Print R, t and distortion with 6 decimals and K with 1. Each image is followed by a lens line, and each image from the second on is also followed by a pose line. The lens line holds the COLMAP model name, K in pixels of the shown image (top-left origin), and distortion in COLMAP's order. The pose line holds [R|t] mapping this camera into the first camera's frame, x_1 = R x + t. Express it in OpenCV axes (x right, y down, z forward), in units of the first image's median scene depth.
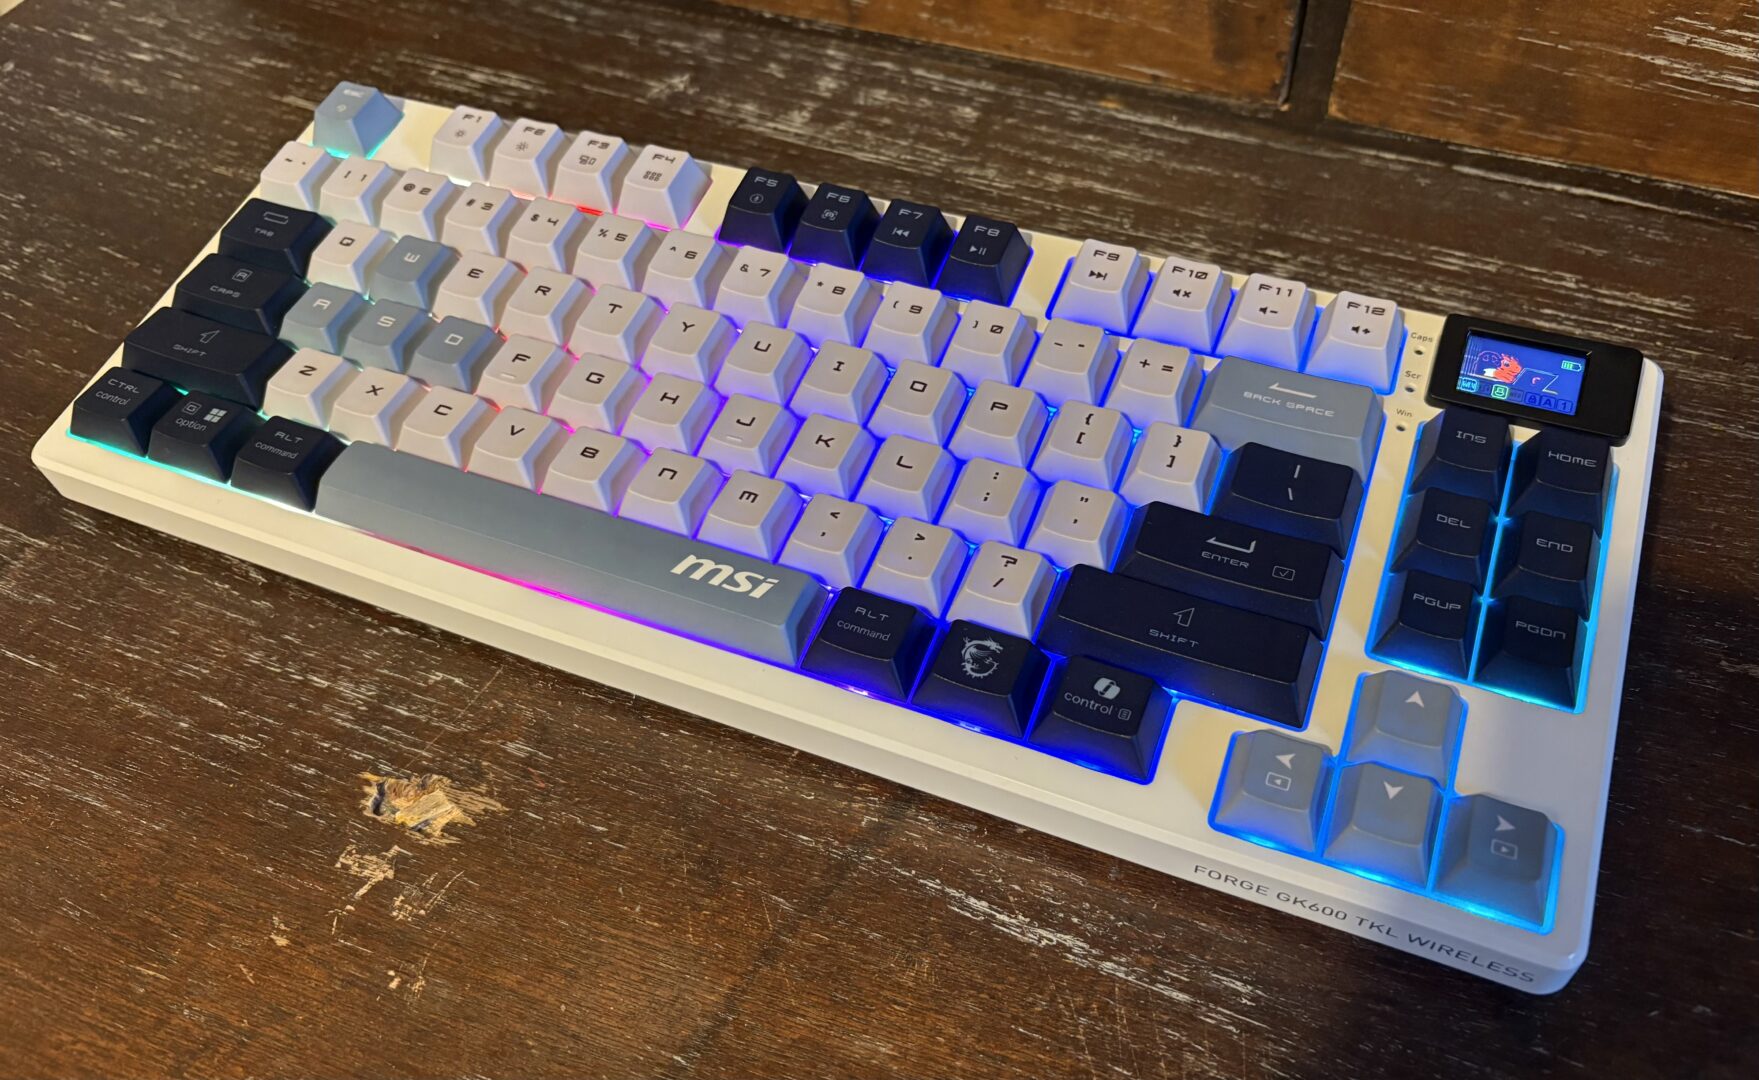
lens RADIAL K [[1400.9, 0, 890.5], [0, 1400.9, 502.7], [0, 0, 1]] dist [0.000141, -0.001598]
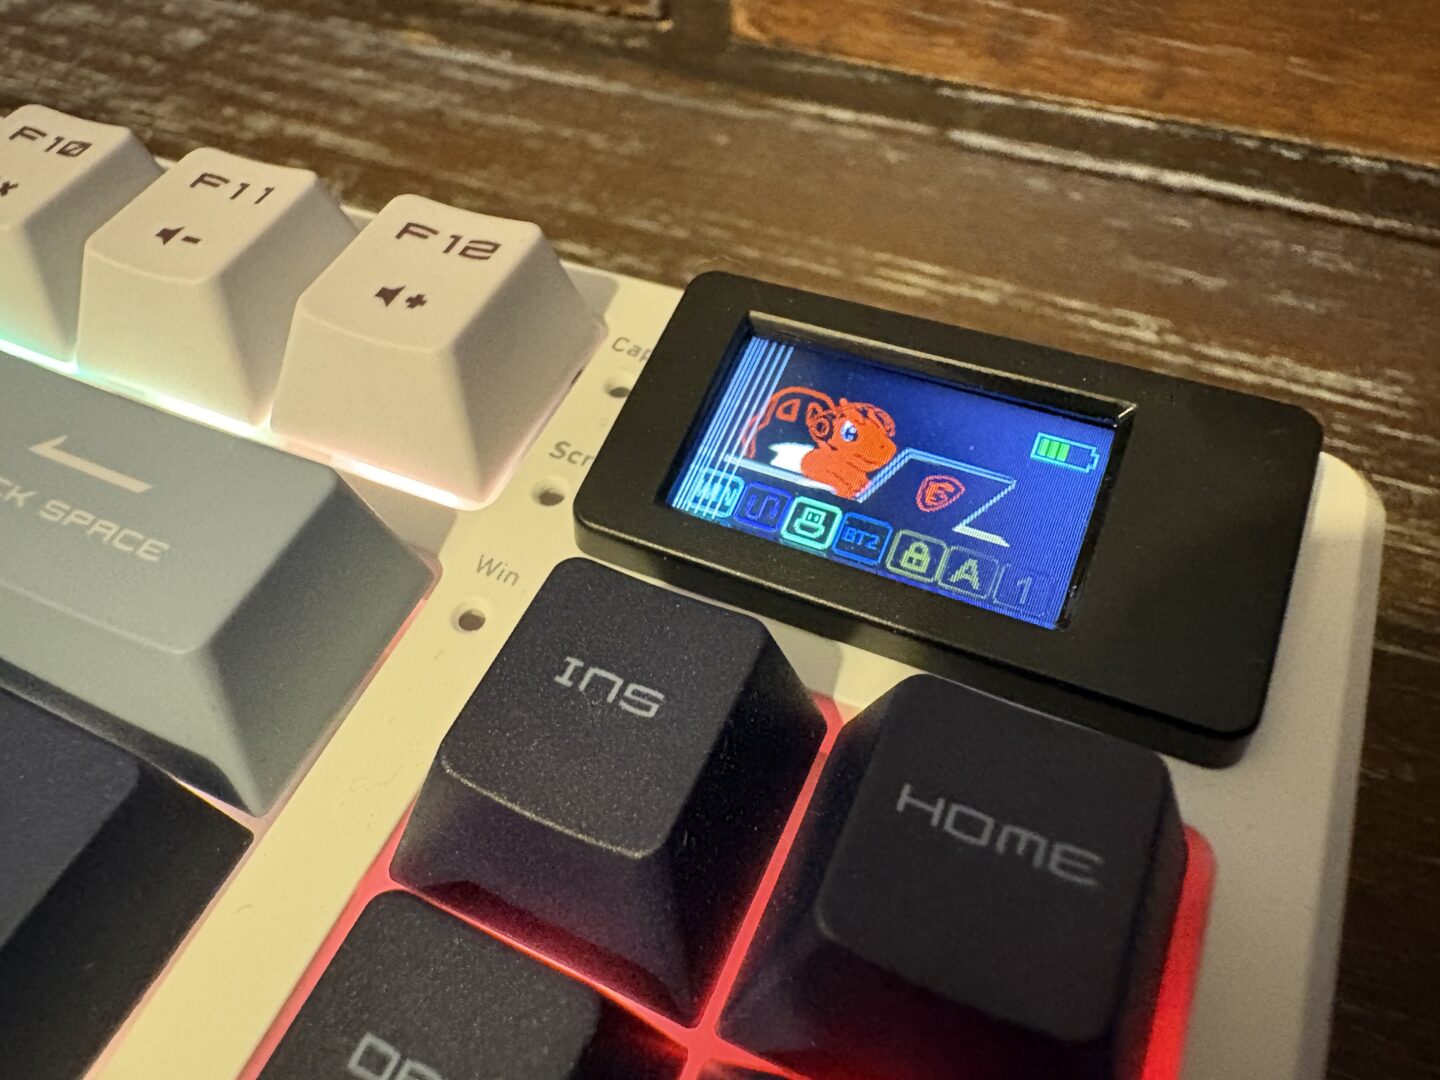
lens RADIAL K [[1072.0, 0, 669.7], [0, 1072.0, 540.9], [0, 0, 1]] dist [-0.003350, 0.007814]
pose [[0.996967, 0.075028, -0.020693, 0.340304], [-0.076358, 0.994369, -0.073481, -0.047341], [0.015063, 0.074838, 0.997082, 0.645881]]
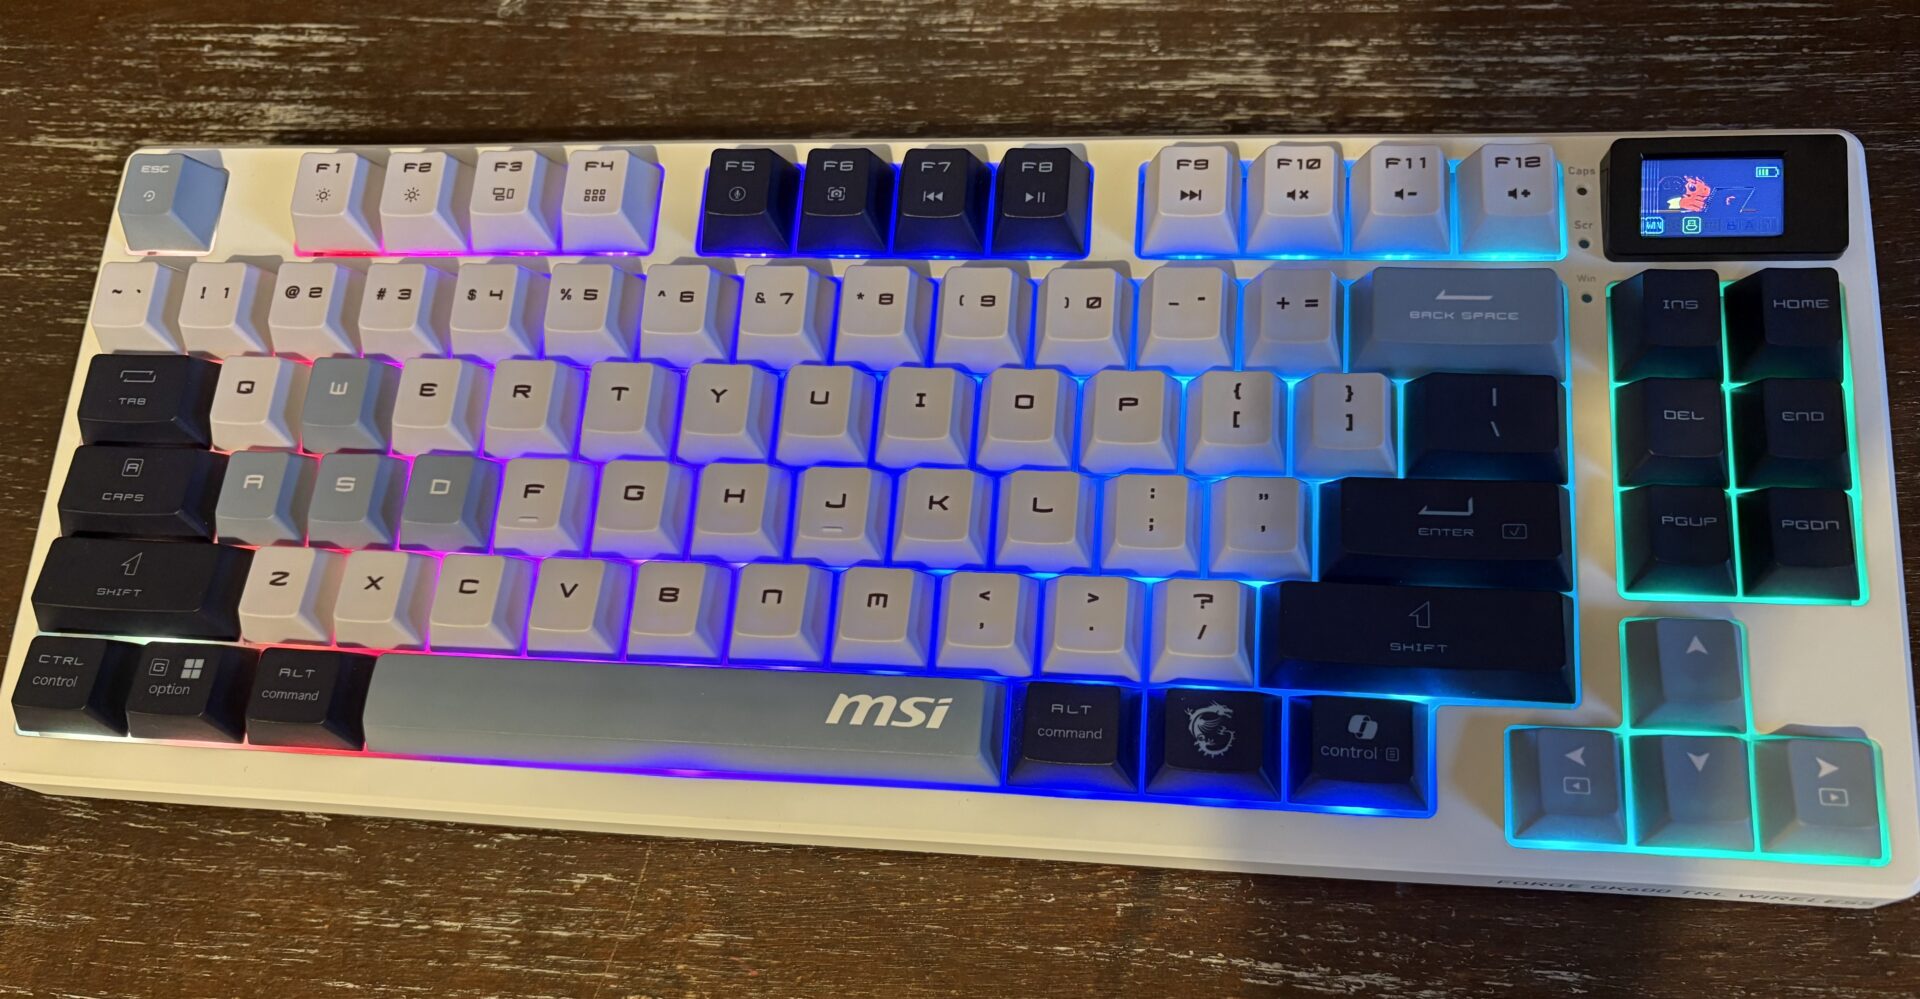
lens RADIAL K [[1507.5, 0, 955.0], [0, 1507.5, 530.2], [0, 0, 1]] dist [-0.000764, -0.006511]
pose [[0.952556, -0.299481, 0.054296, -0.078401], [0.272660, 0.918922, 0.285024, -0.241108], [-0.135253, -0.256697, 0.956981, 0.116724]]
